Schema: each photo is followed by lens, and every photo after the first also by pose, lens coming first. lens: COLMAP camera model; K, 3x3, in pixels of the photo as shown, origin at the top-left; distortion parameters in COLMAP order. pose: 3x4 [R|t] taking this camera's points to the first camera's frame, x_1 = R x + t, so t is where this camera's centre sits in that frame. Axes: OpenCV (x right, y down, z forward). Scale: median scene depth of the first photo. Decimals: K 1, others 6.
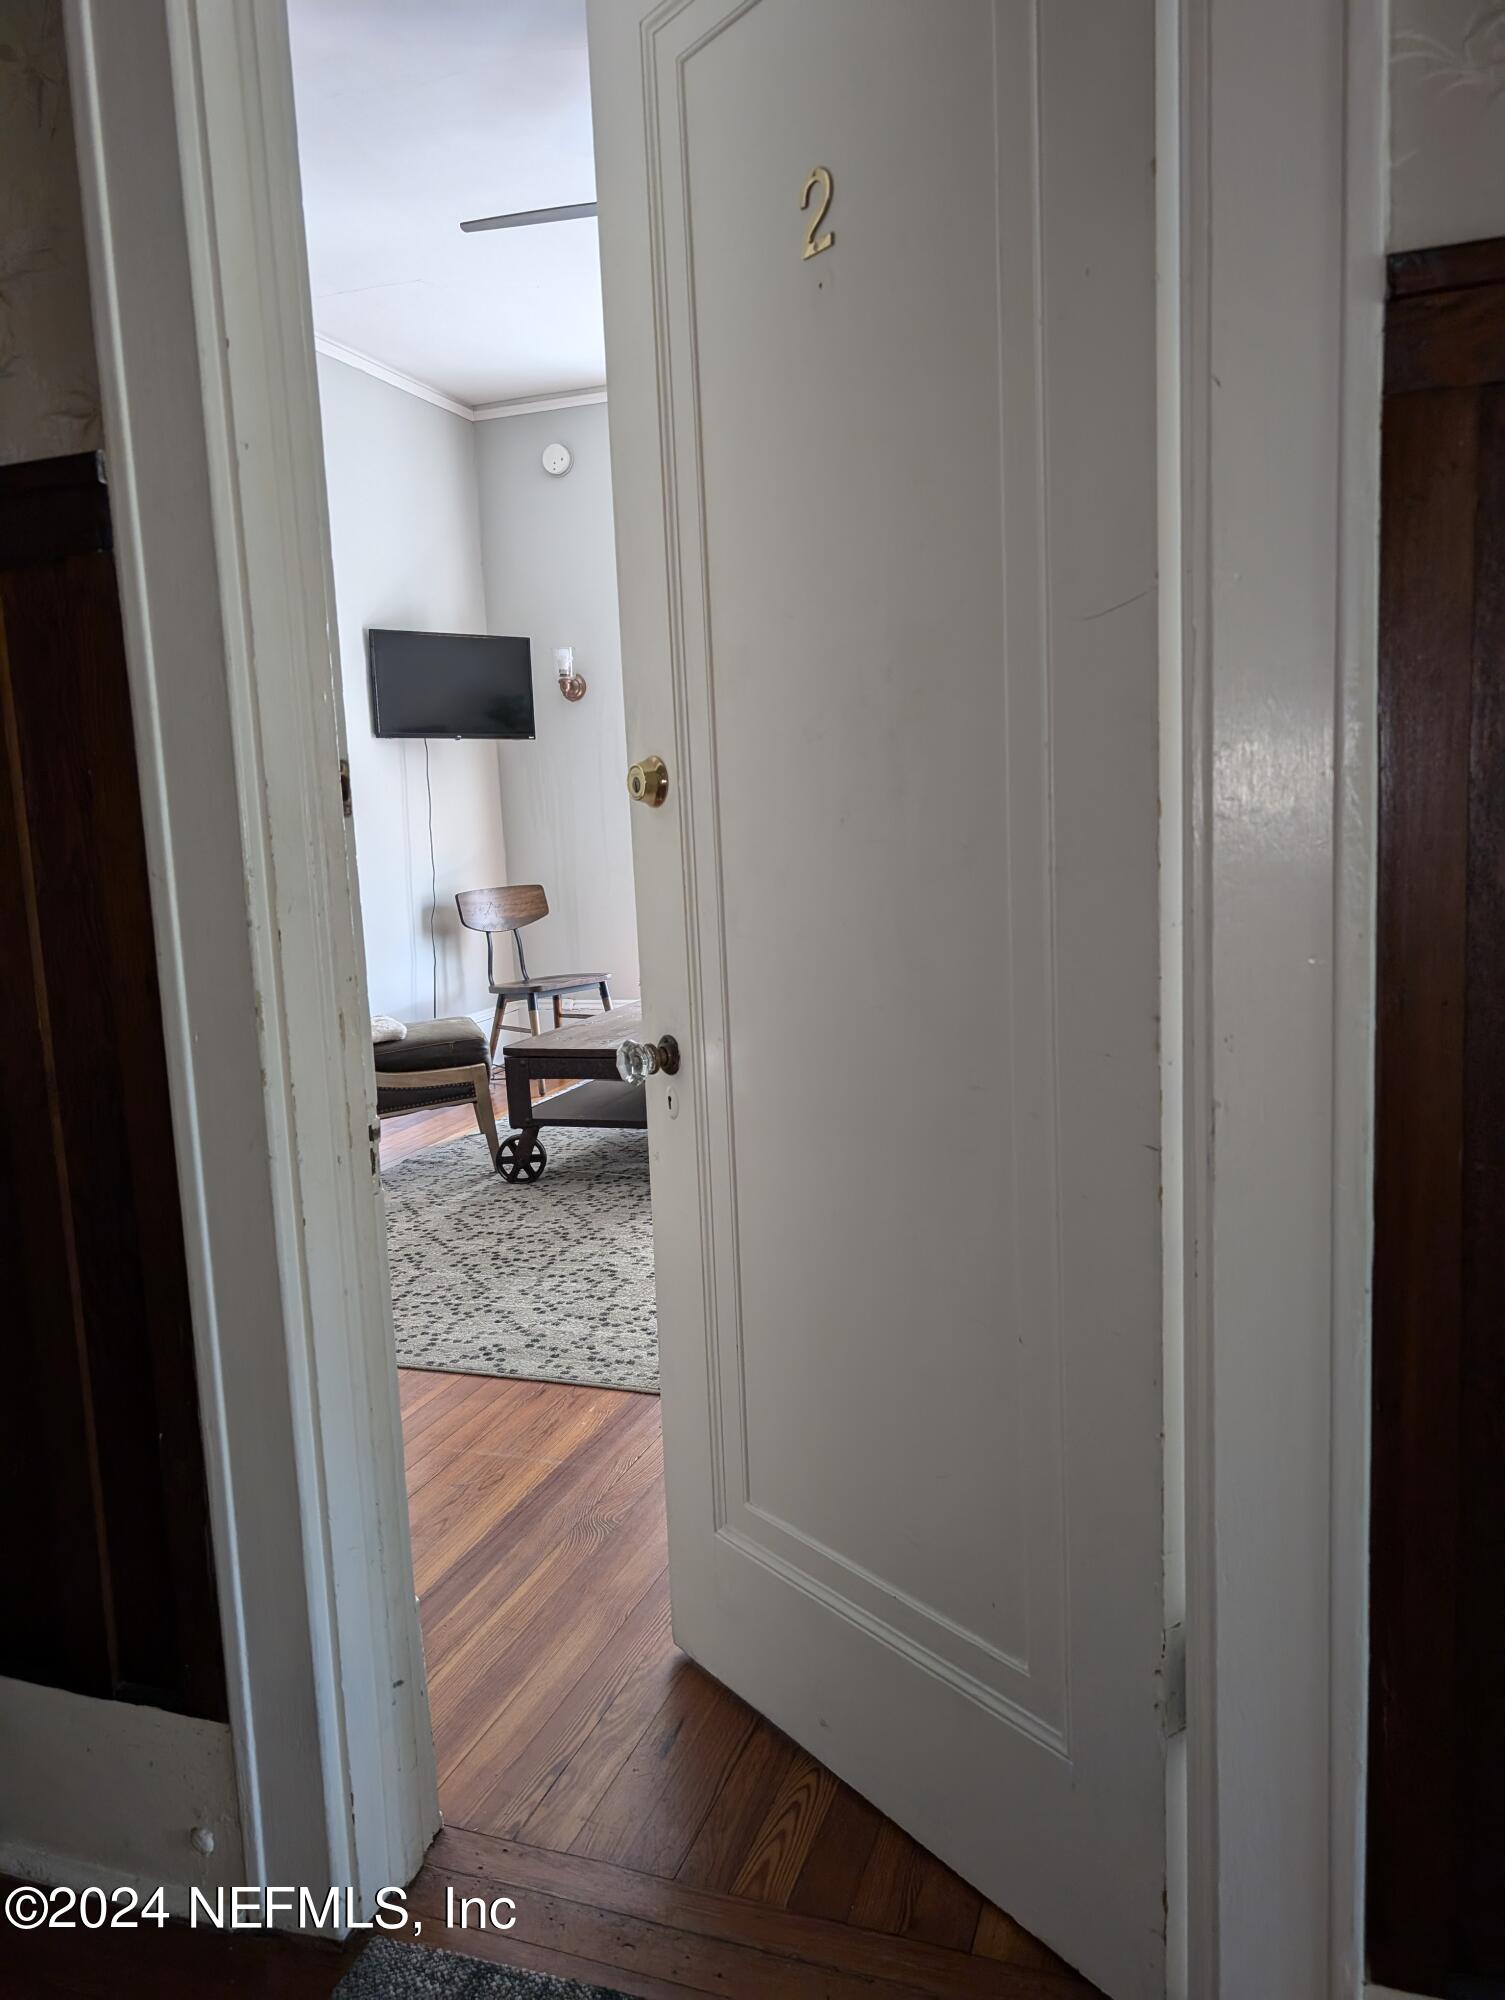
lens RADIAL K [[1426.8, 0, 736.2], [0, 1426.8, 1011.8], [0, 0, 1]] dist [-0.003854, -0.000568]
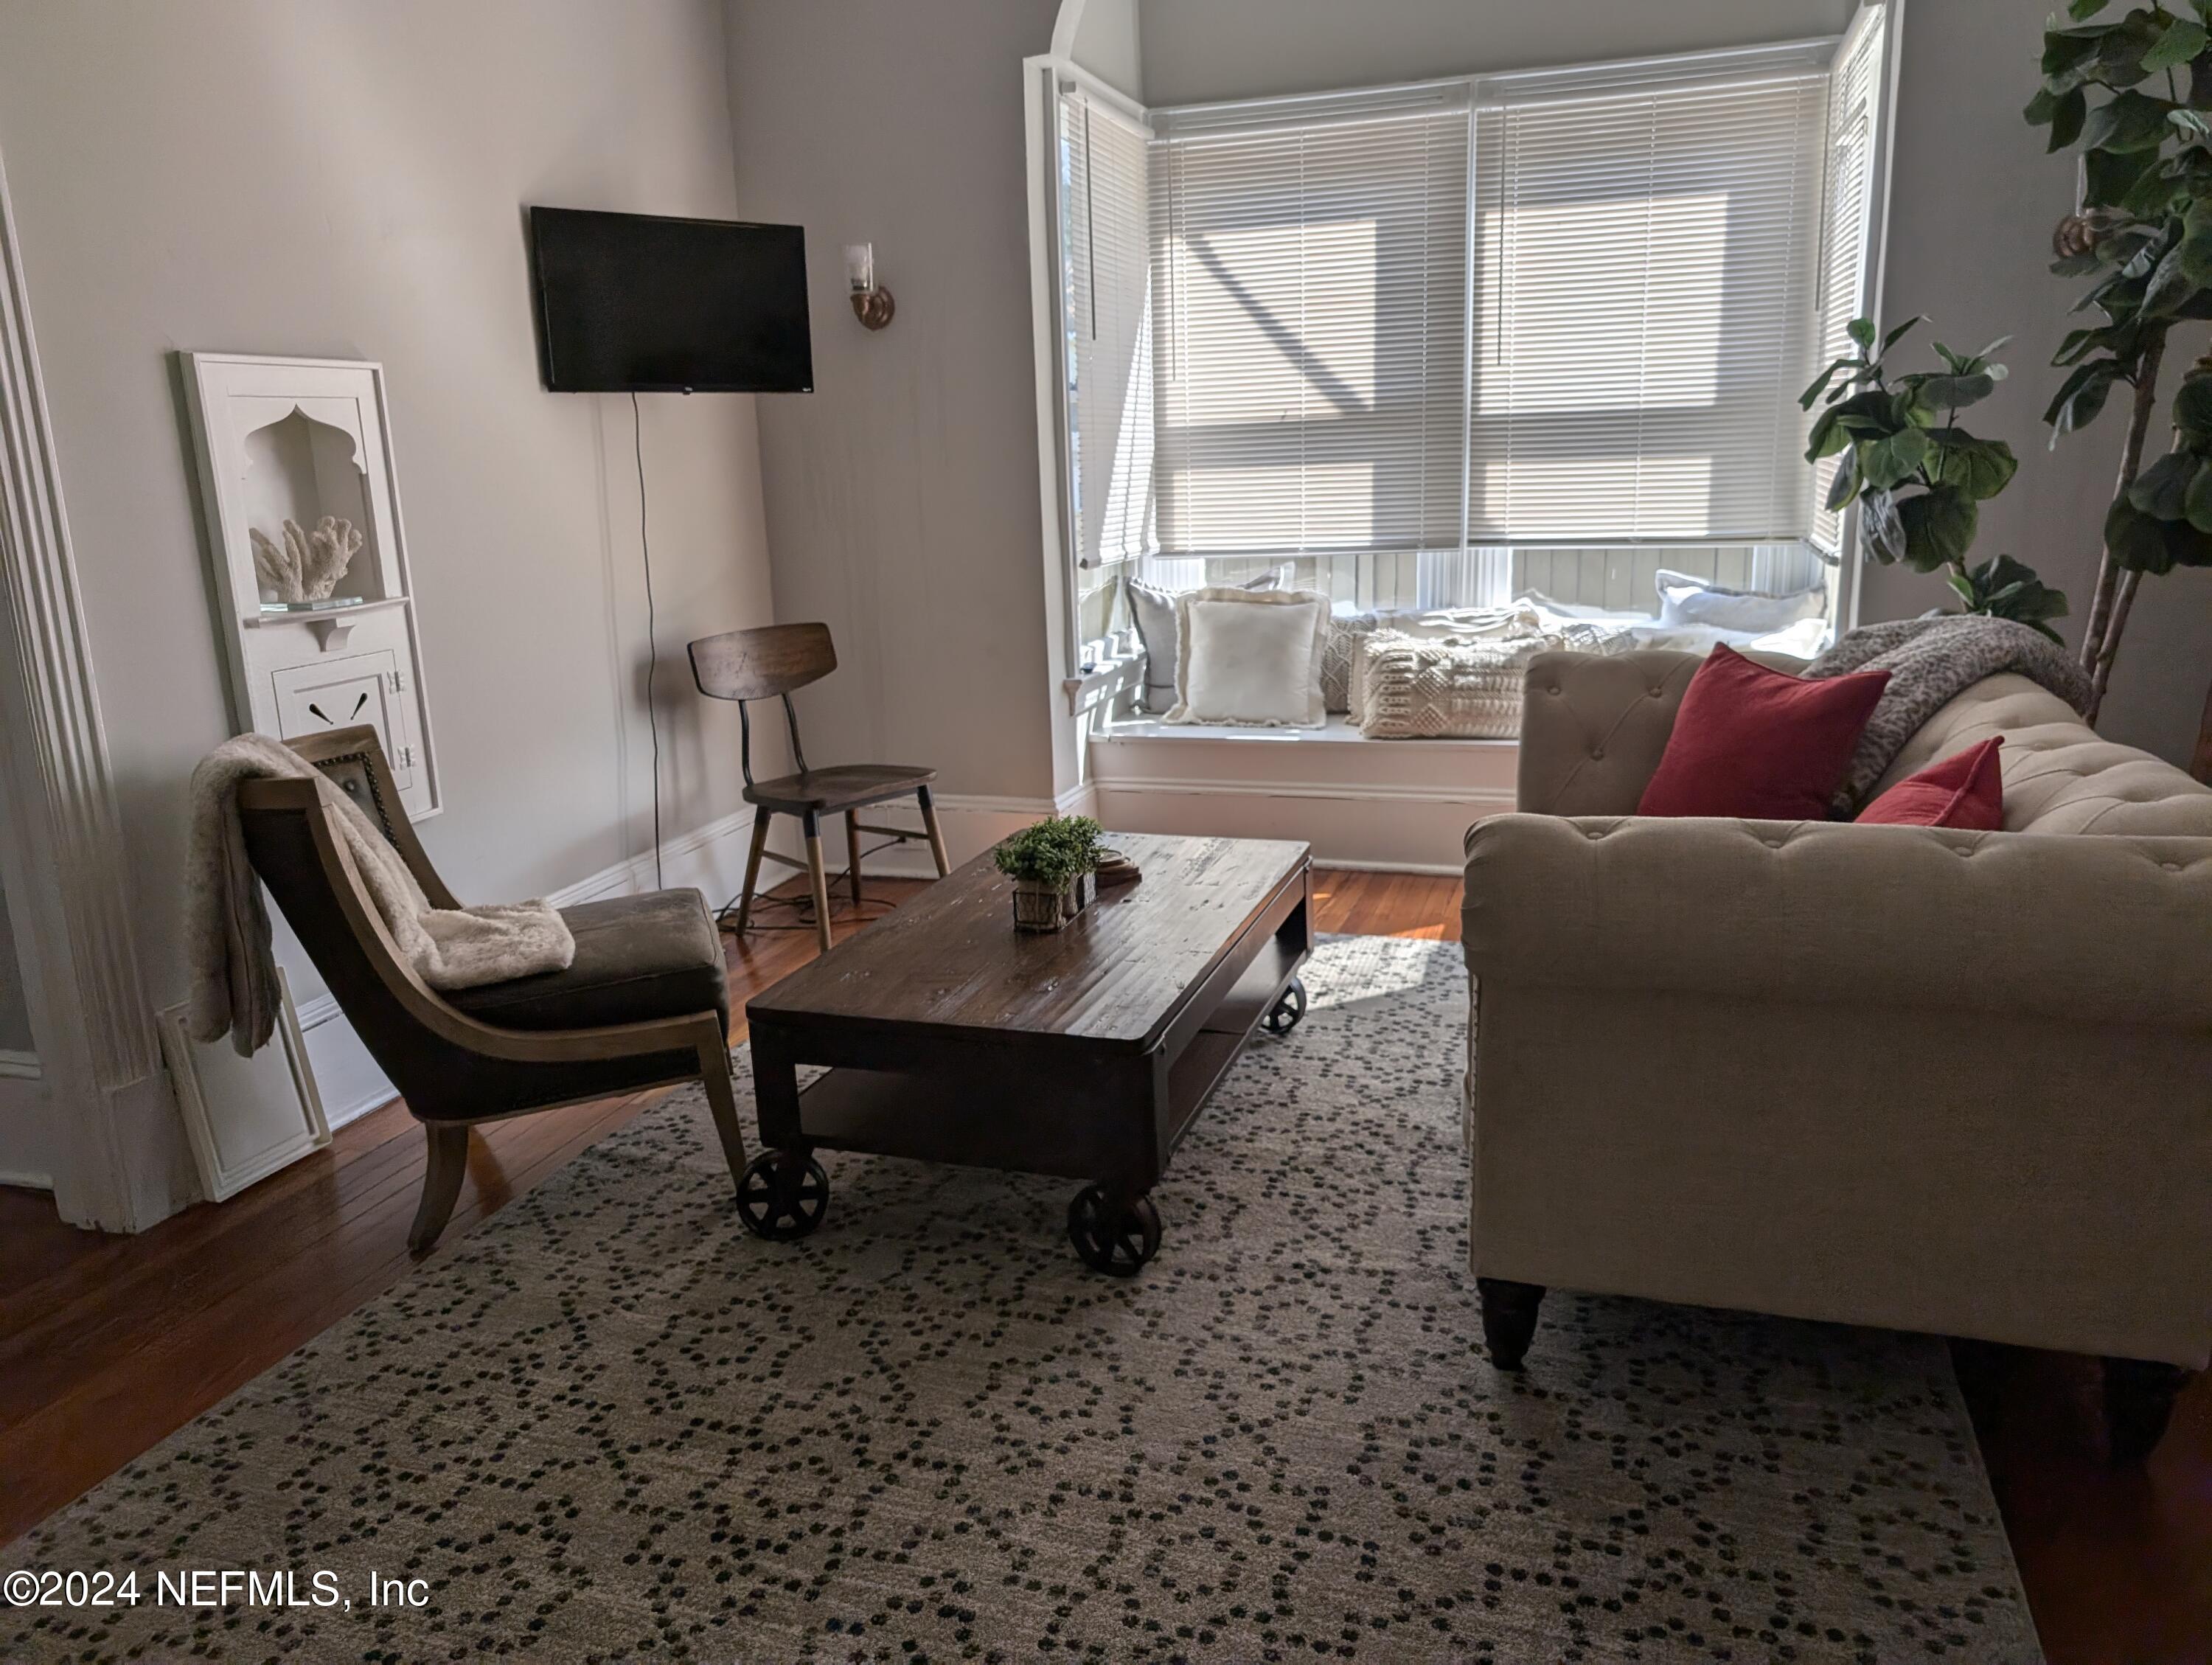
lens RADIAL K [[1627.0, 0, 1130.2], [0, 1627.0, 816.9], [0, 0, 1]] dist [-0.026454, -0.001586]
pose [[0.999153, 0.005412, 0.040786, -0.032967], [-0.009070, 0.995897, 0.090044, -0.077774], [-0.040131, -0.090337, 0.995102, 0.294634]]
